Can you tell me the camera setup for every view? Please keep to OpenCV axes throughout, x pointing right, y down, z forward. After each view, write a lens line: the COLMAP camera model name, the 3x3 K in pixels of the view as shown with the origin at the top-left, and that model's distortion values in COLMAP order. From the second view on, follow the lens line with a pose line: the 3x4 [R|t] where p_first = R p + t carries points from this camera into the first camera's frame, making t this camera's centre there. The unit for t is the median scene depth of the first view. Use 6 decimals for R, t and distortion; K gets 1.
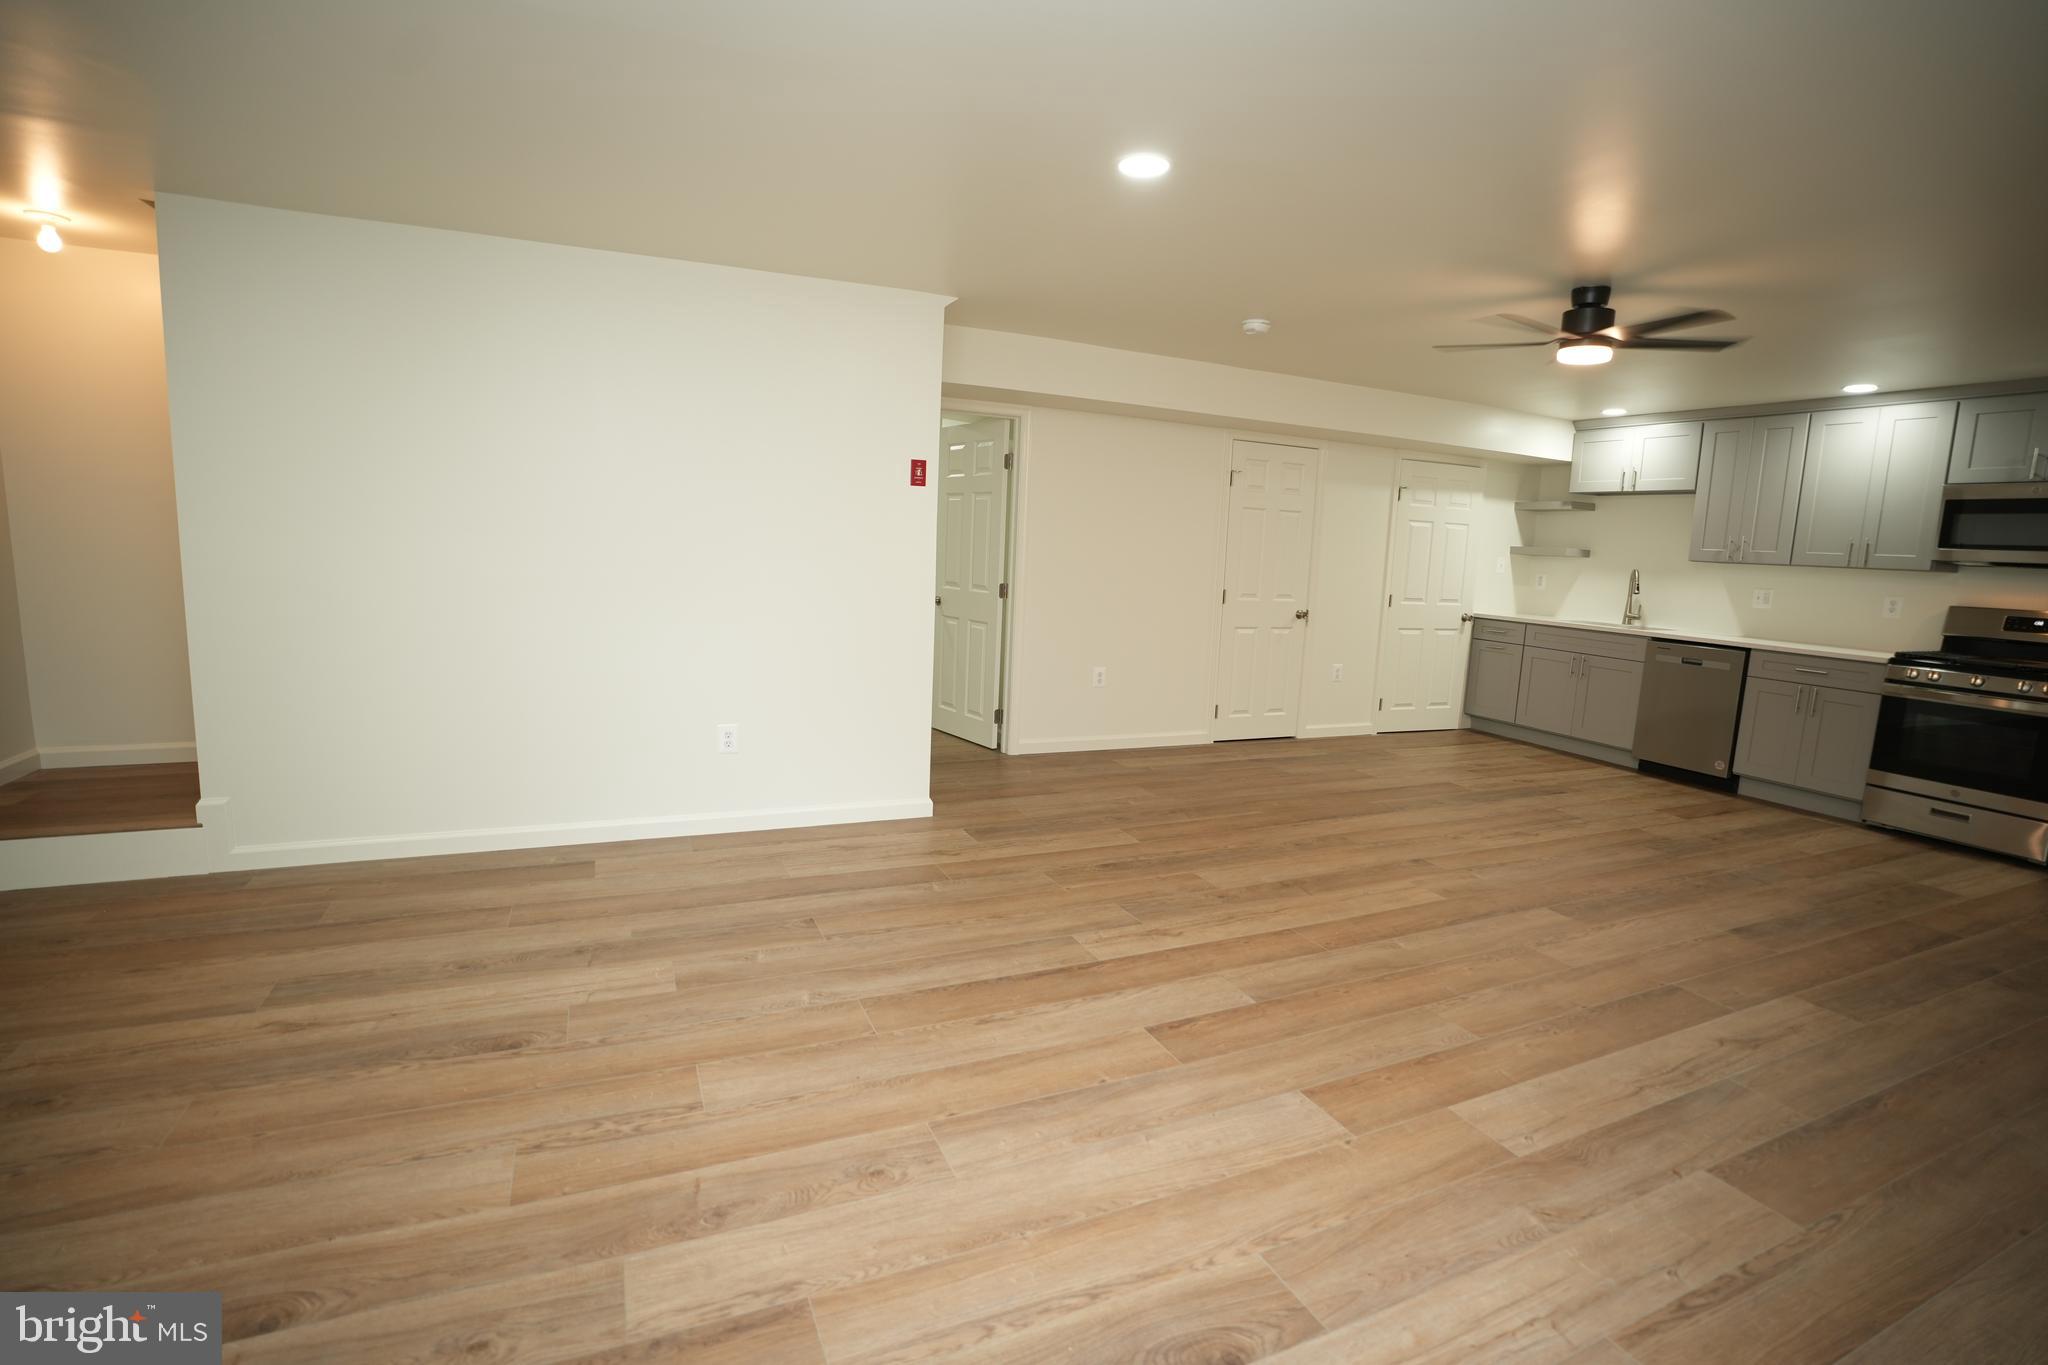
lens RADIAL K [[941.1, 0, 1021.4], [0, 941.1, 680.6], [0, 0, 1]] dist [-0.075782, 0.023045]
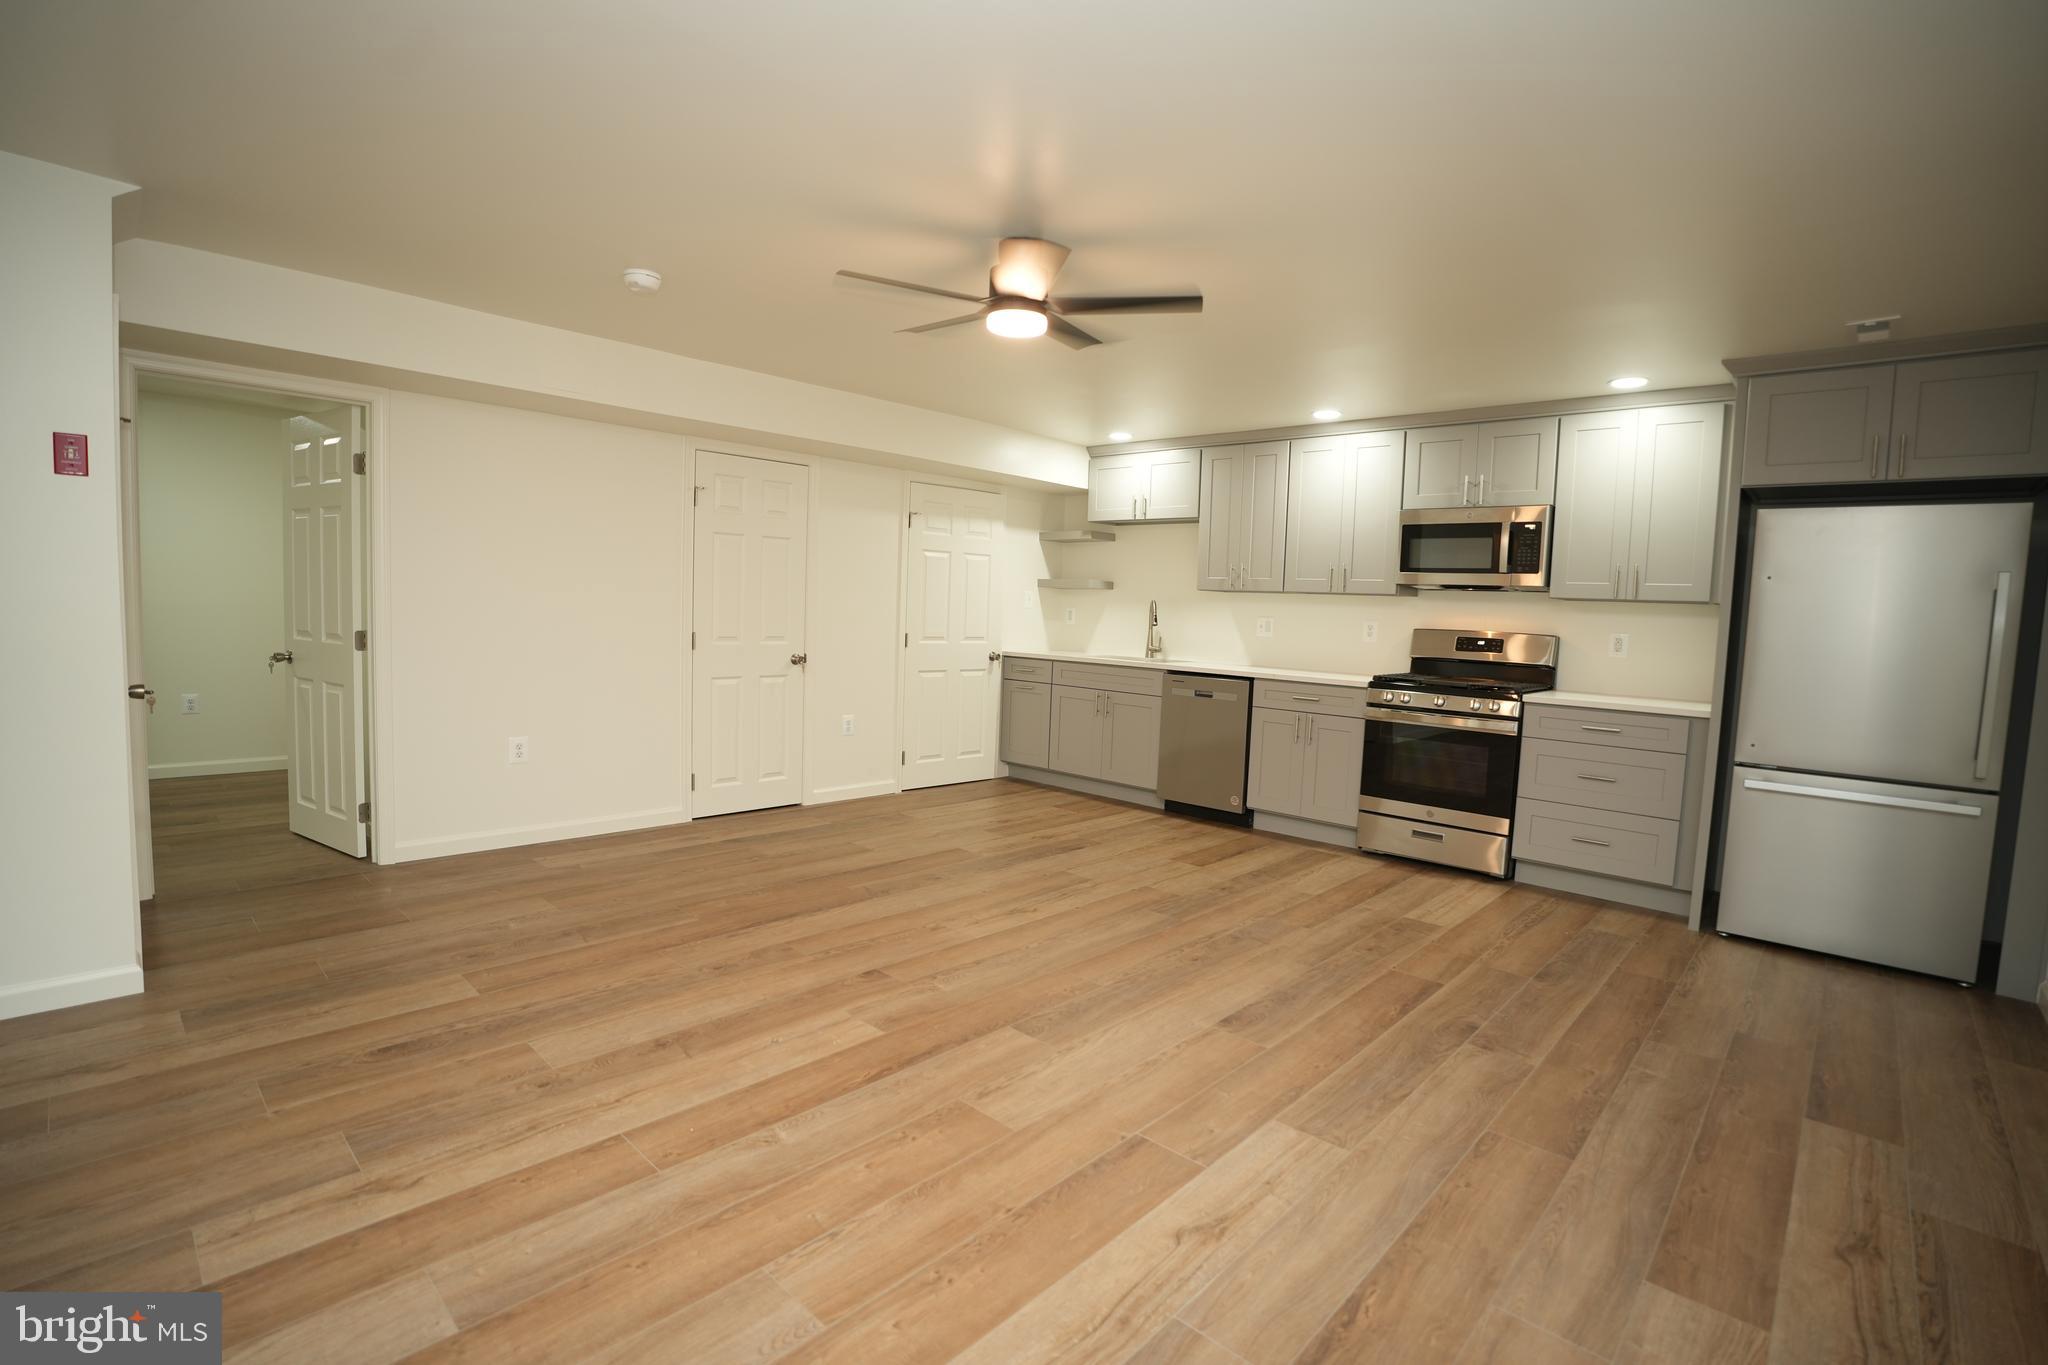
lens RADIAL K [[941.1, 0, 1021.4], [0, 941.1, 680.6], [0, 0, 1]] dist [-0.075782, 0.023045]
pose [[0.922962, -0.038220, 0.382990, 0.223530], [0.057907, 0.997520, -0.040001, -0.007843], [-0.380511, 0.059097, 0.922886, 0.195974]]
